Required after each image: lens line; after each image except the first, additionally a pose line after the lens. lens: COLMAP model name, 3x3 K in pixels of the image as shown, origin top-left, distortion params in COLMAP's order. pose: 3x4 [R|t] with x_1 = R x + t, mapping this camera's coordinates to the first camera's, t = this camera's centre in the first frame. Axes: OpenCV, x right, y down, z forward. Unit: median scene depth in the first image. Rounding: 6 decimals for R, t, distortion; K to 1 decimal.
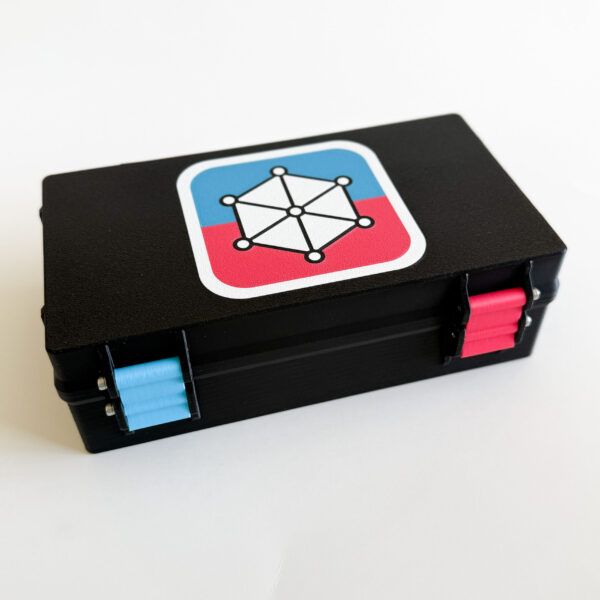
lens RADIAL K [[744.8, 0, 289.1], [0, 744.8, 297.5], [0, 0, 1]] dist [0.124725, -0.021581]
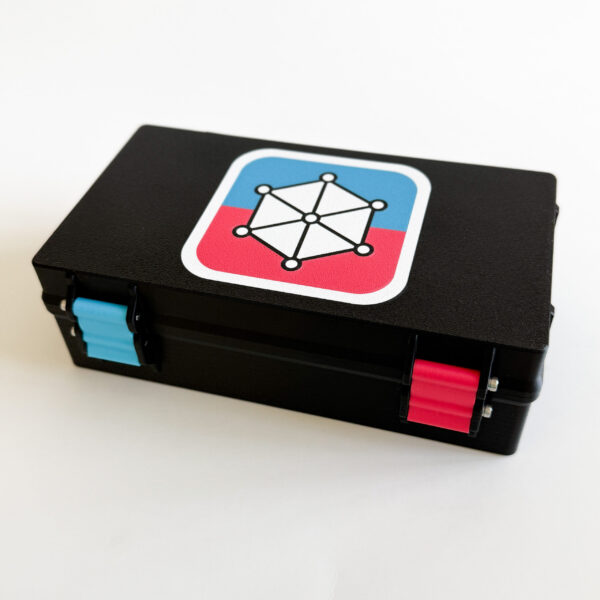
lens RADIAL K [[744.8, 0, 289.1], [0, 744.8, 297.5], [0, 0, 1]] dist [0.124725, -0.021581]
pose [[0.856849, 0.338827, -0.388595, 0.410244], [-0.337720, 0.938371, 0.073521, -0.080701], [0.389557, 0.068240, 0.918471, 0.085903]]
